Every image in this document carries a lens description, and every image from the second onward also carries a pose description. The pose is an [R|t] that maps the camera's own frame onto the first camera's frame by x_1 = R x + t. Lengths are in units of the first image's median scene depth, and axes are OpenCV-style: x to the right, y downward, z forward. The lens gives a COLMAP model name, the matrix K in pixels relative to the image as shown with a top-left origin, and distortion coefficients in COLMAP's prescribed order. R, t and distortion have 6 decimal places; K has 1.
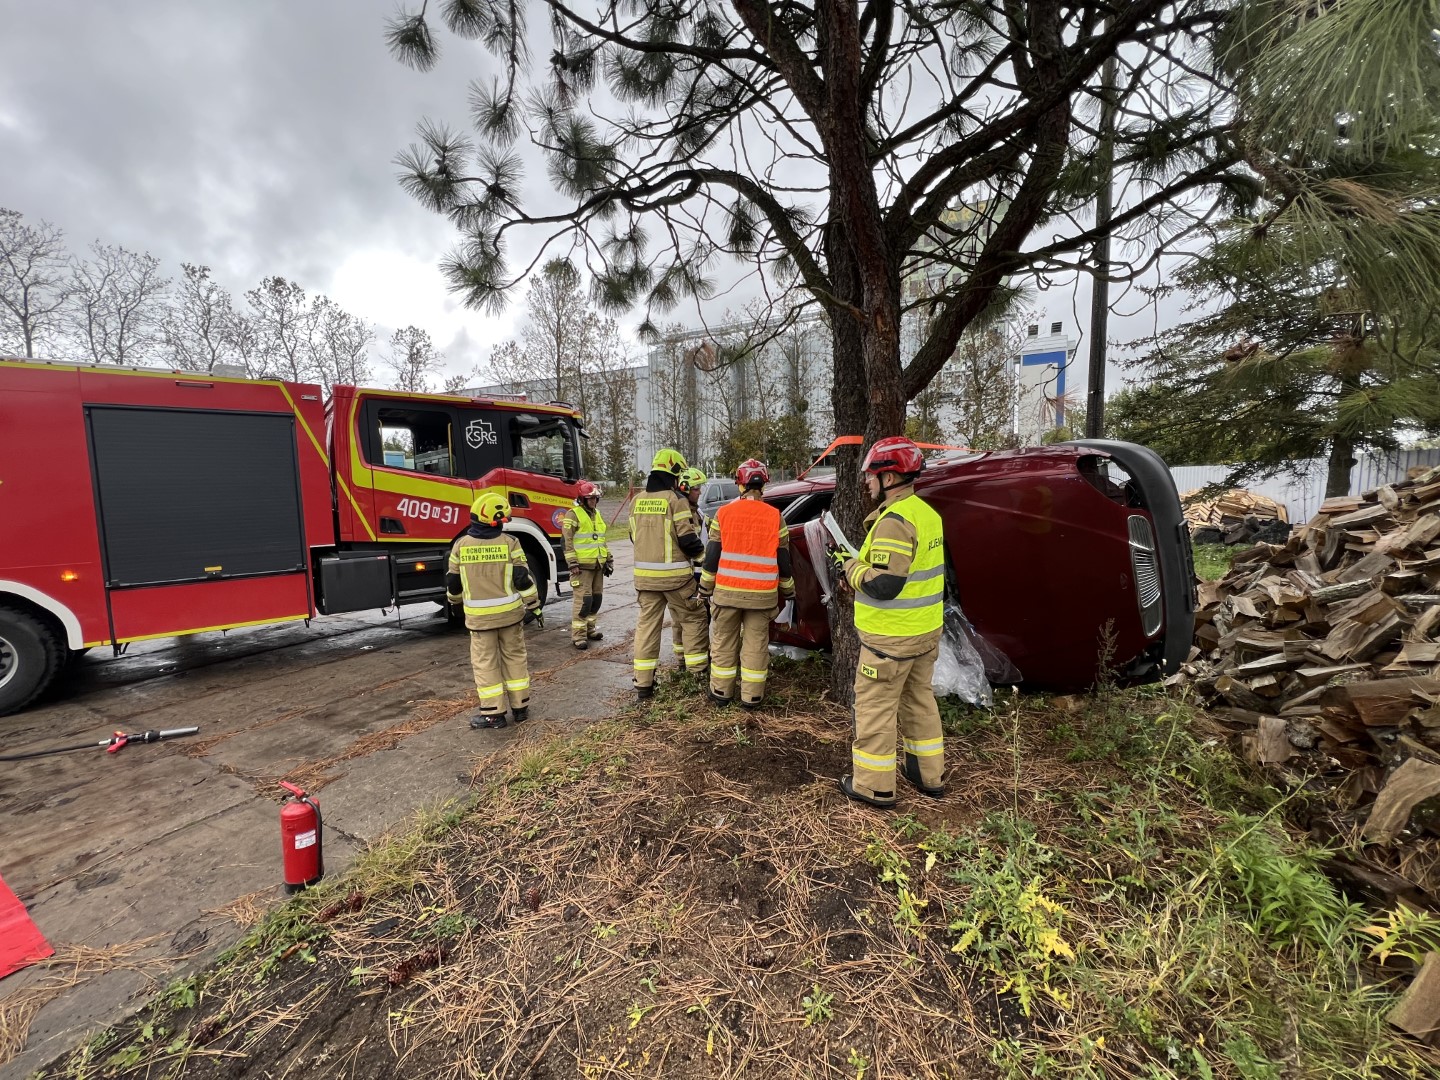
lens RADIAL K [[570.5, 0, 714.7], [0, 570.5, 542.5], [0, 0, 1]] dist [0.001437, 0.000167]
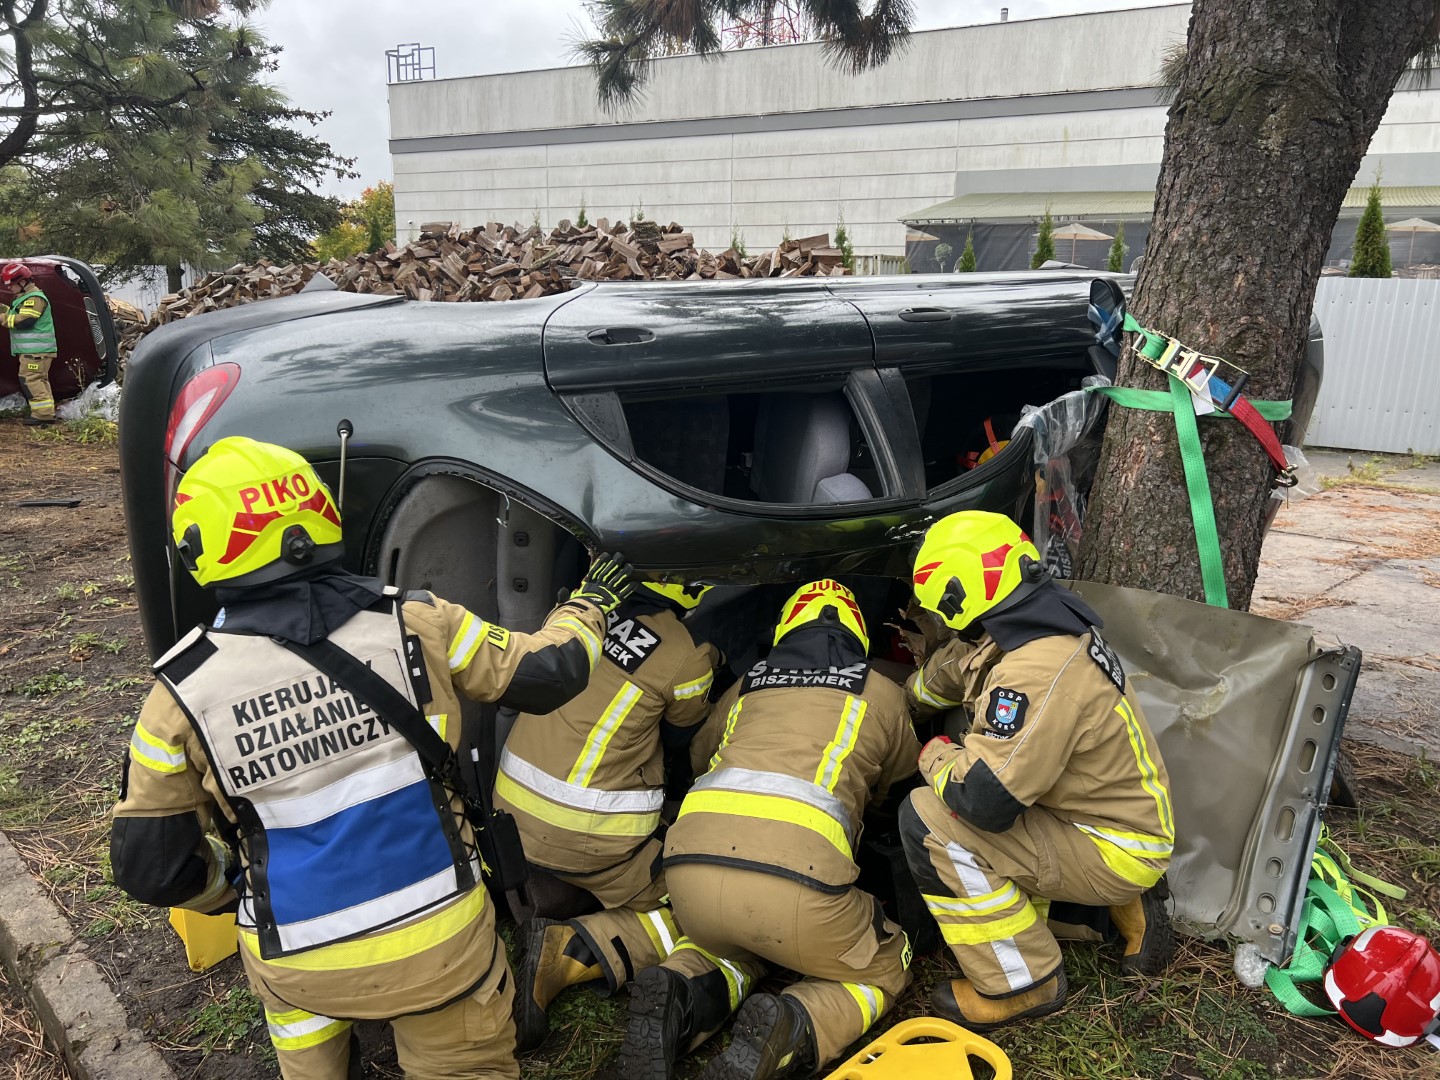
lens RADIAL K [[1075.8, 0, 719.4], [0, 1075.8, 543.9], [0, 0, 1]] dist [0.012614, -0.003862]
pose [[0.296904, -0.184884, 0.936838, -0.687656], [0.058970, 0.982755, 0.175256, 0.080221], [-0.953085, 0.003212, 0.302687, -0.670397]]
